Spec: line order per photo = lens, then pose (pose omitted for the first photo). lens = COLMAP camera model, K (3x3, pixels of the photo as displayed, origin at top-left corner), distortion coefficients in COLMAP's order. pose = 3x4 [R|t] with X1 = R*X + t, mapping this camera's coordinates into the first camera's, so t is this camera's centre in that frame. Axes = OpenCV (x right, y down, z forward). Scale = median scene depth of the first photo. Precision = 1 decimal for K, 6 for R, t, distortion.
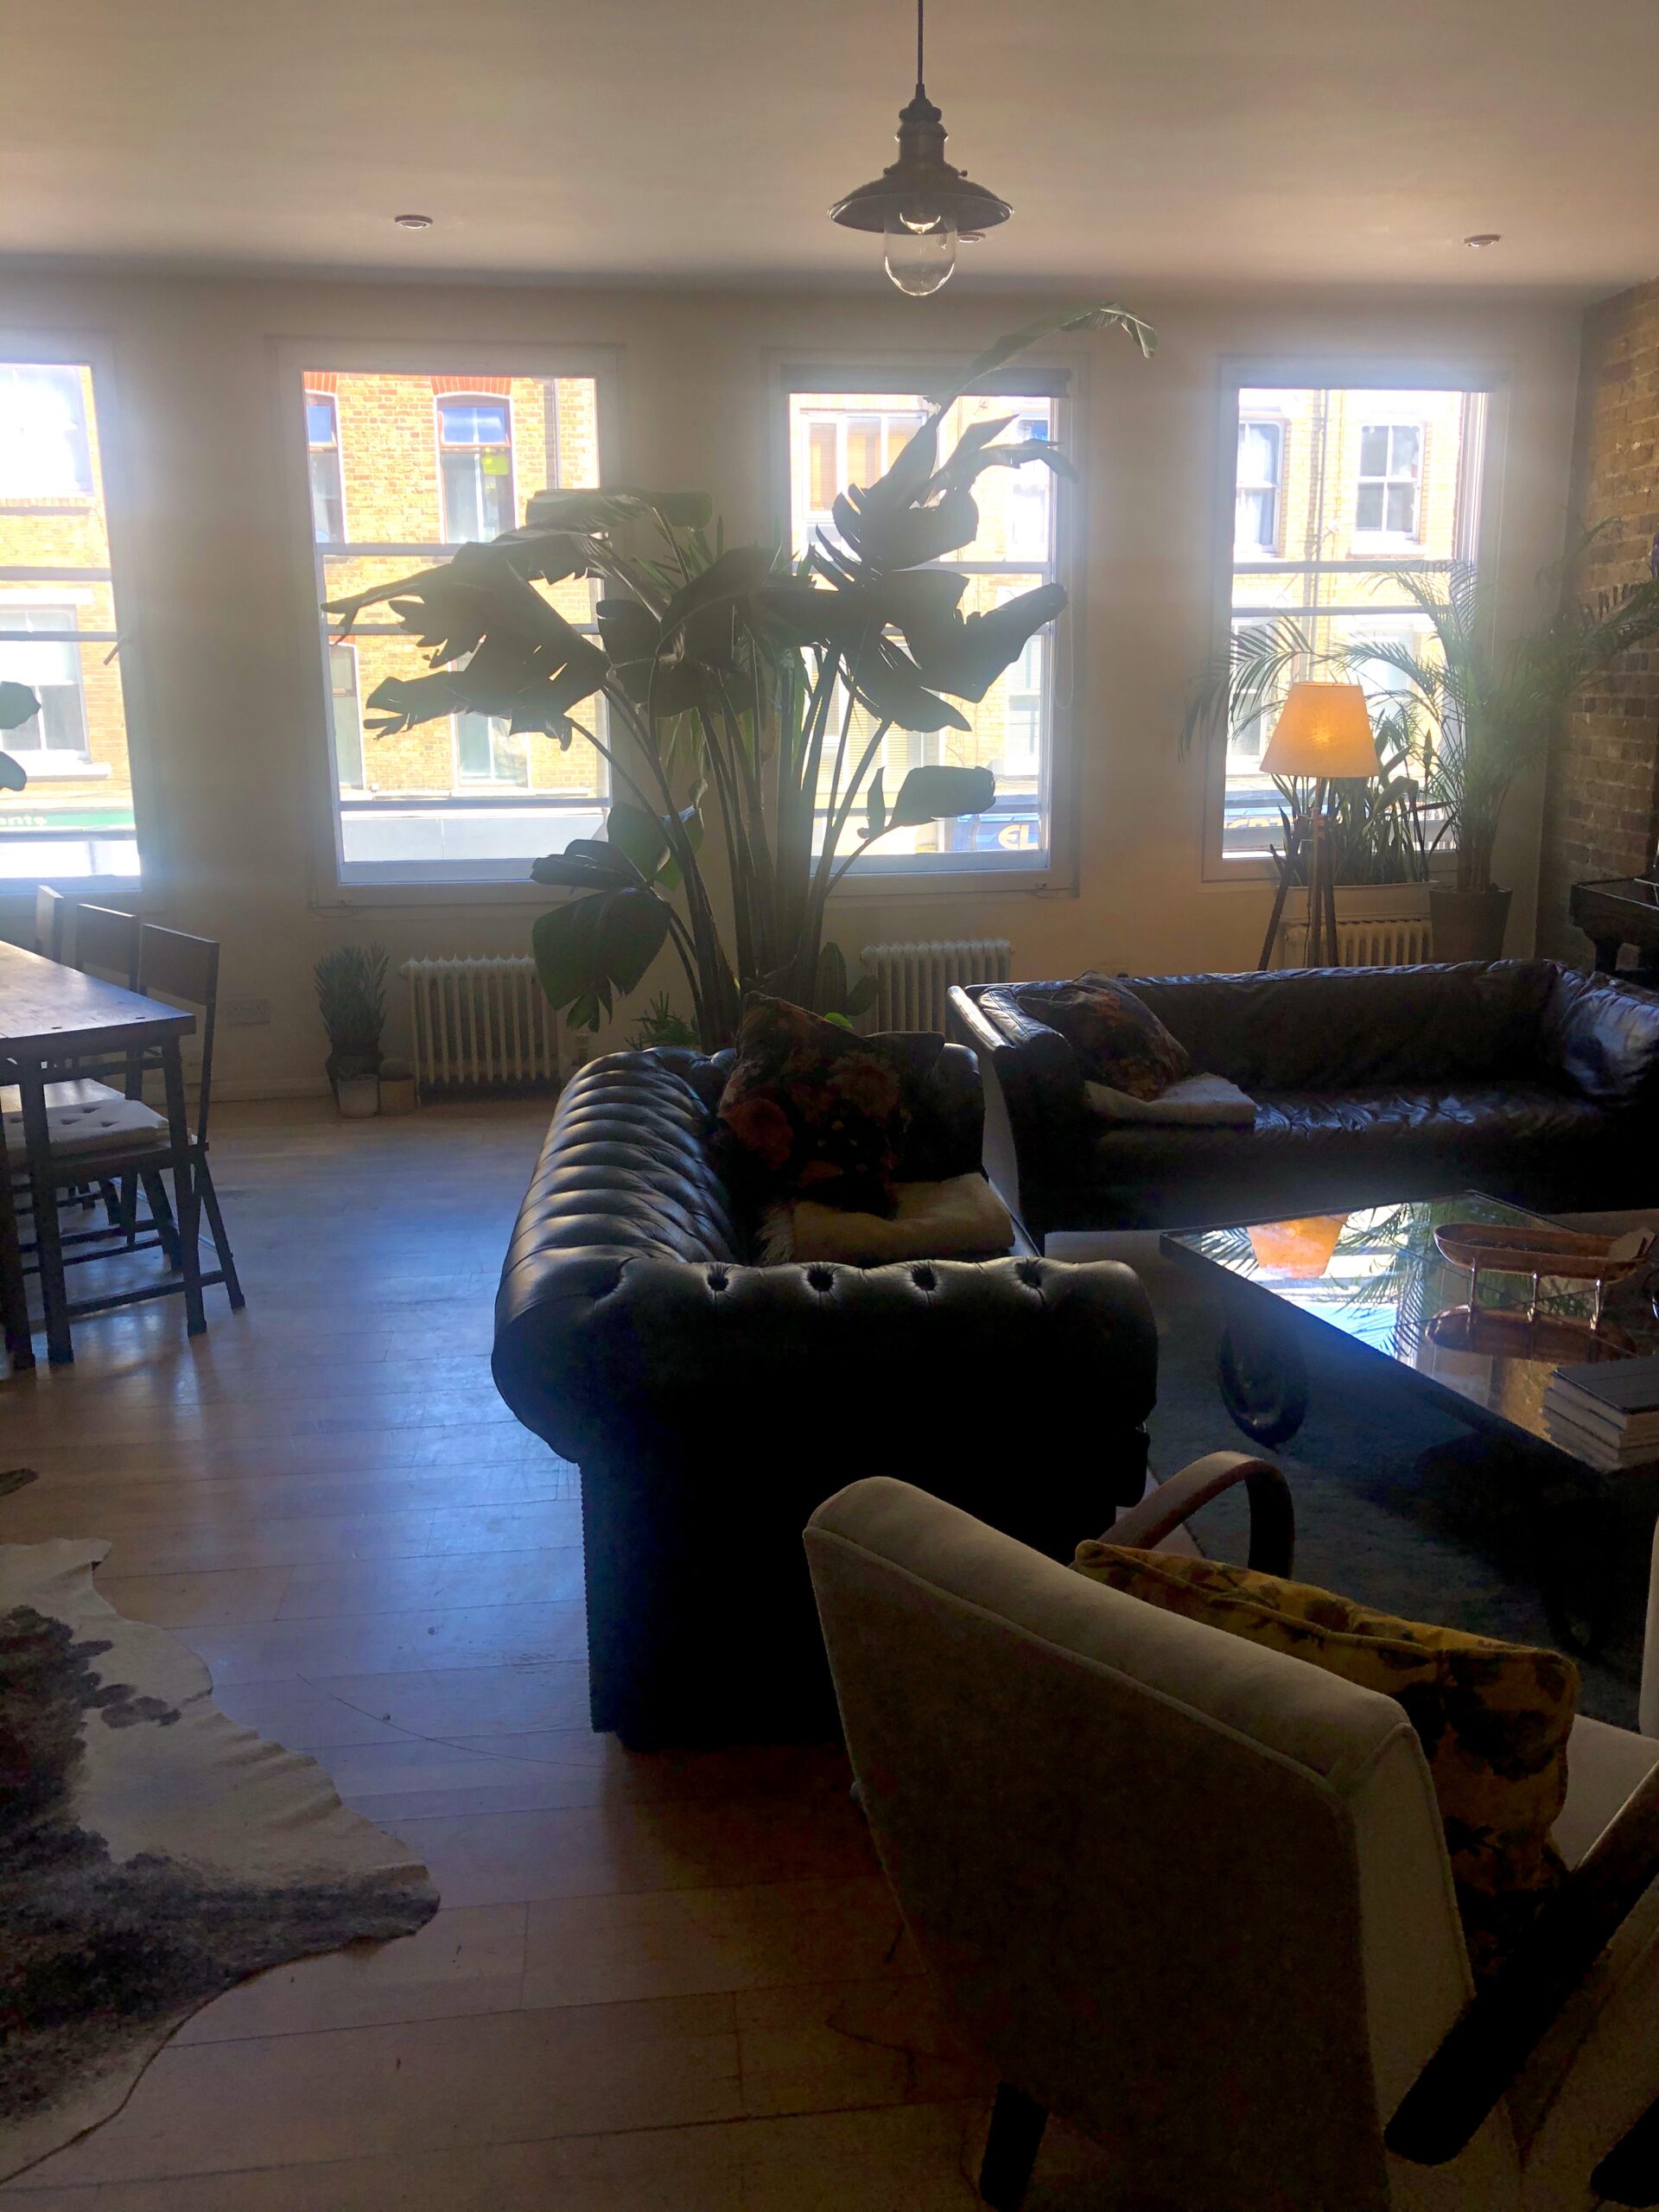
lens RADIAL K [[1829.9, 0, 824.5], [0, 1829.9, 1105.5], [0, 0, 1]] dist [0.016300, 0.007917]
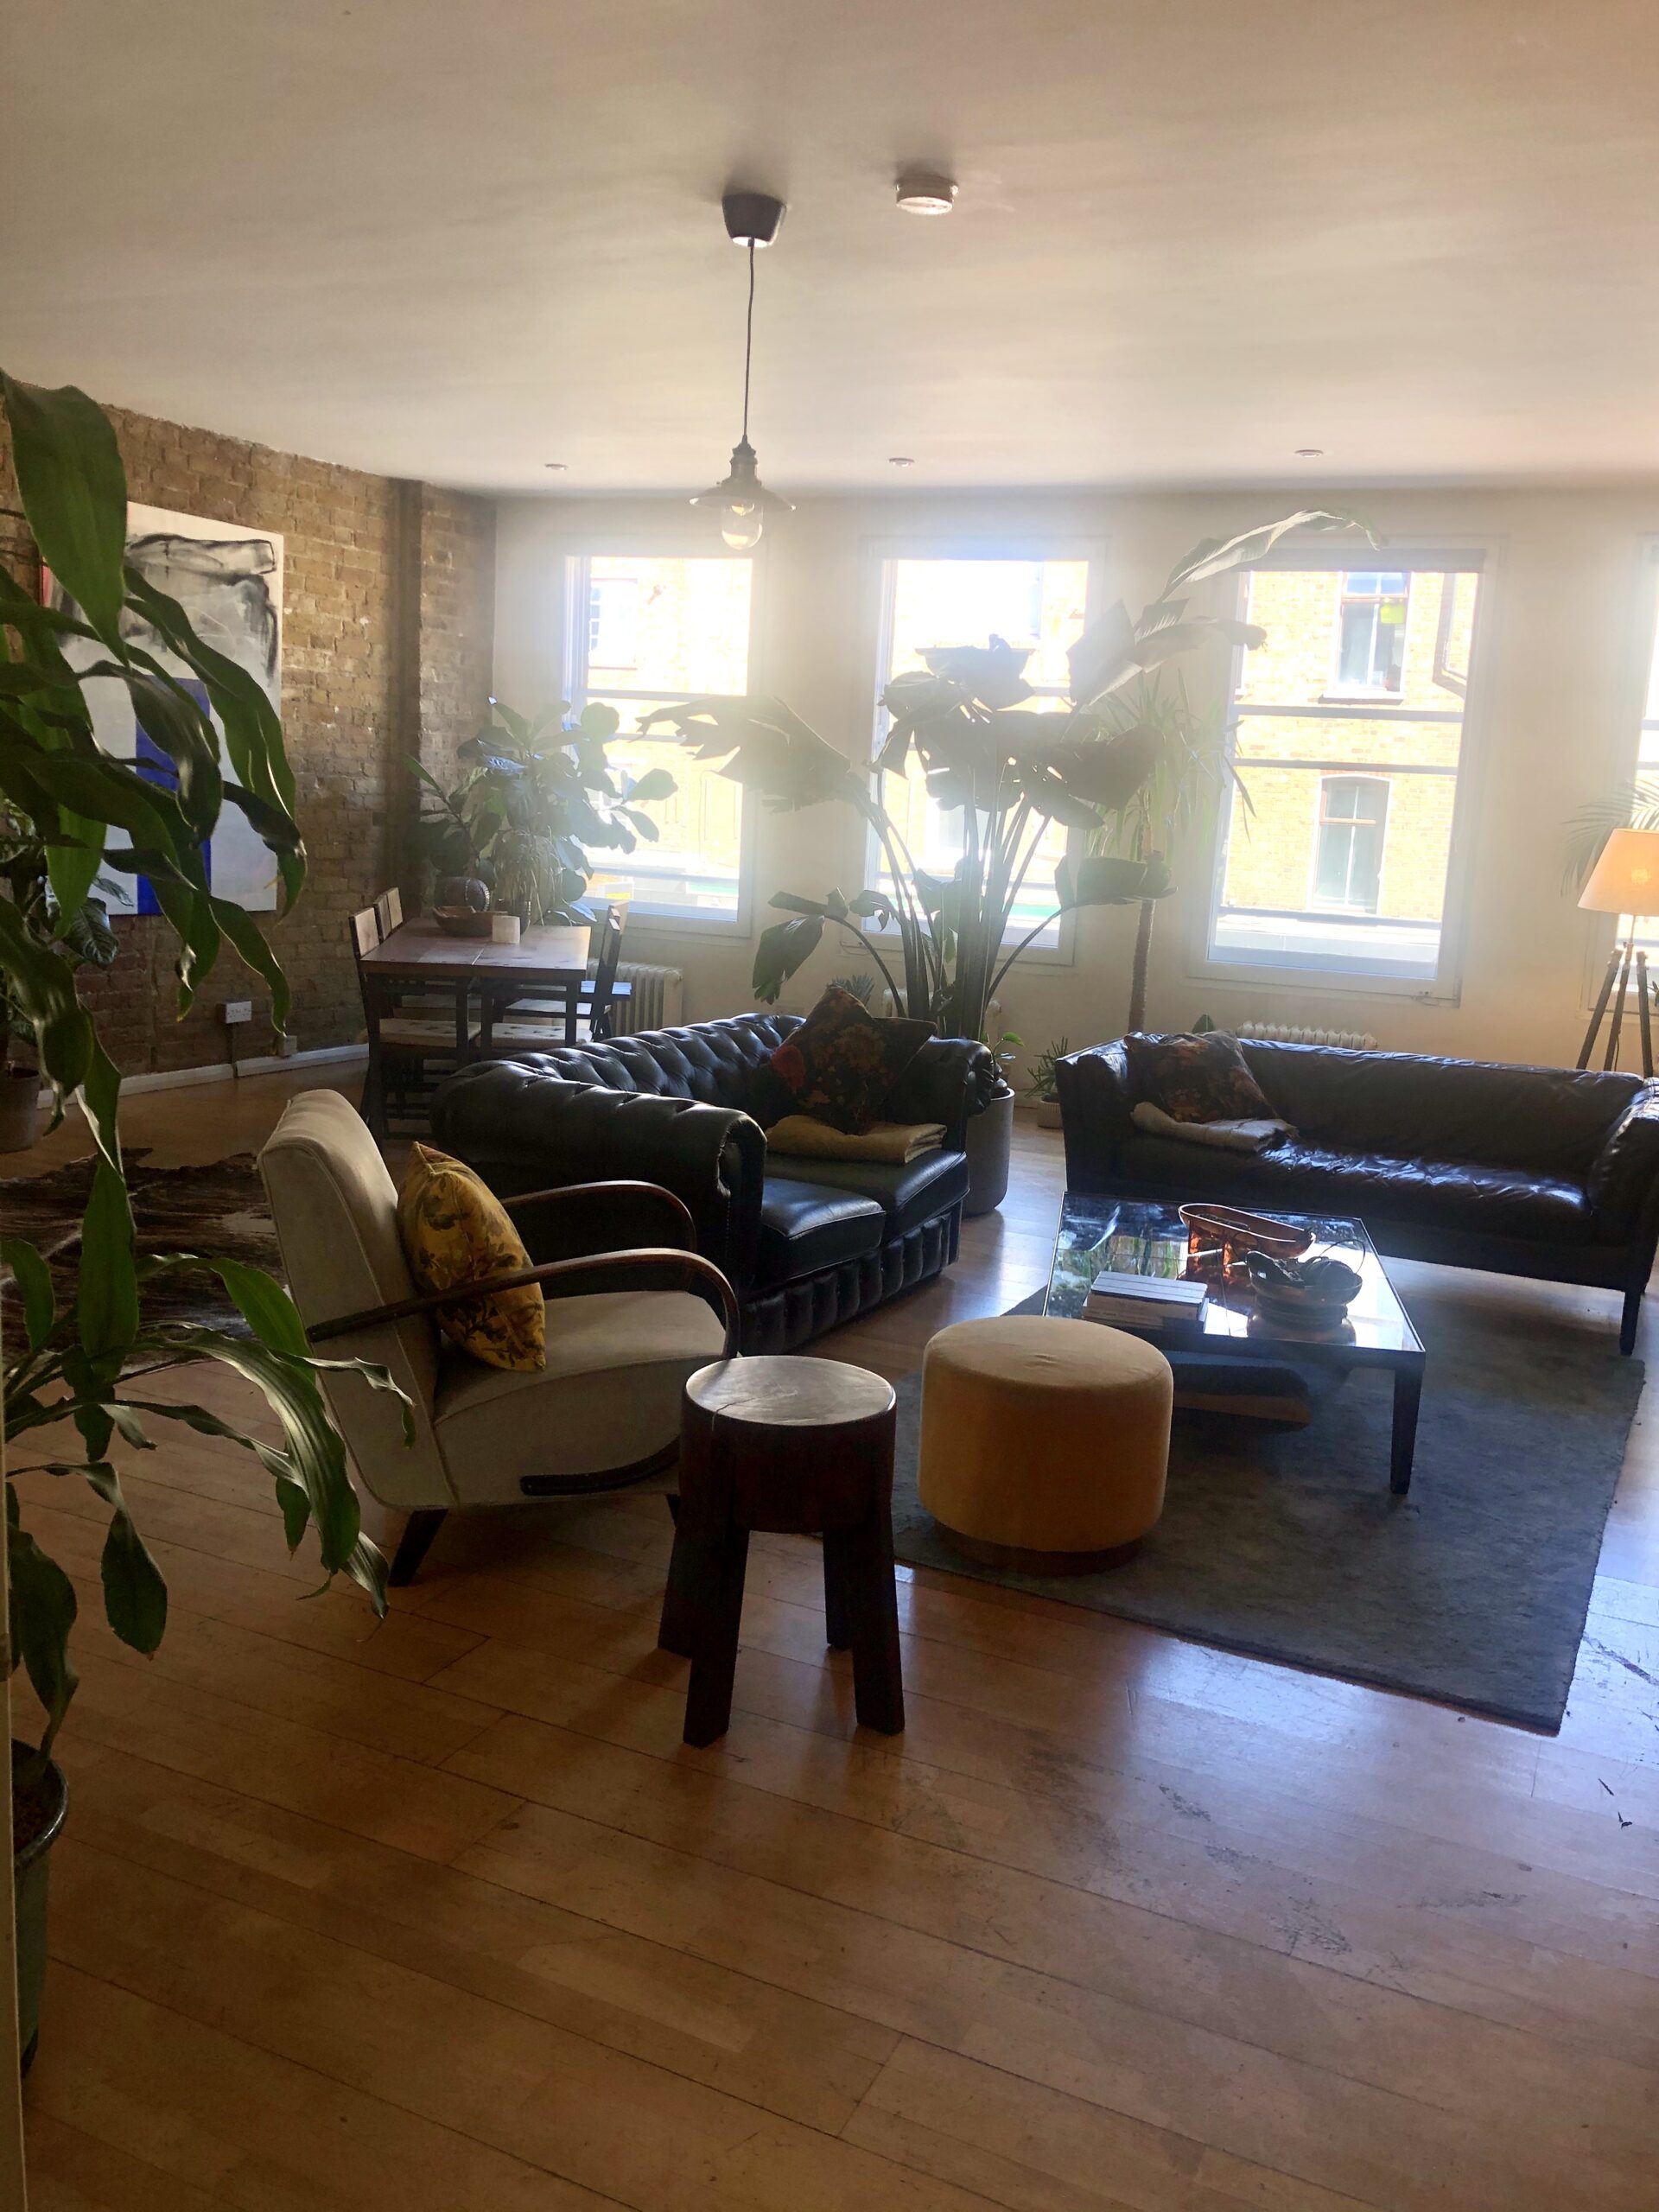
lens RADIAL K [[1829.9, 0, 824.5], [0, 1829.9, 1105.5], [0, 0, 1]] dist [0.016300, 0.007917]
pose [[0.842316, 0.145899, -0.518861, 0.779595], [-0.181954, 0.983125, -0.018937, 0.069475], [0.507343, 0.110360, 0.854649, -0.275902]]
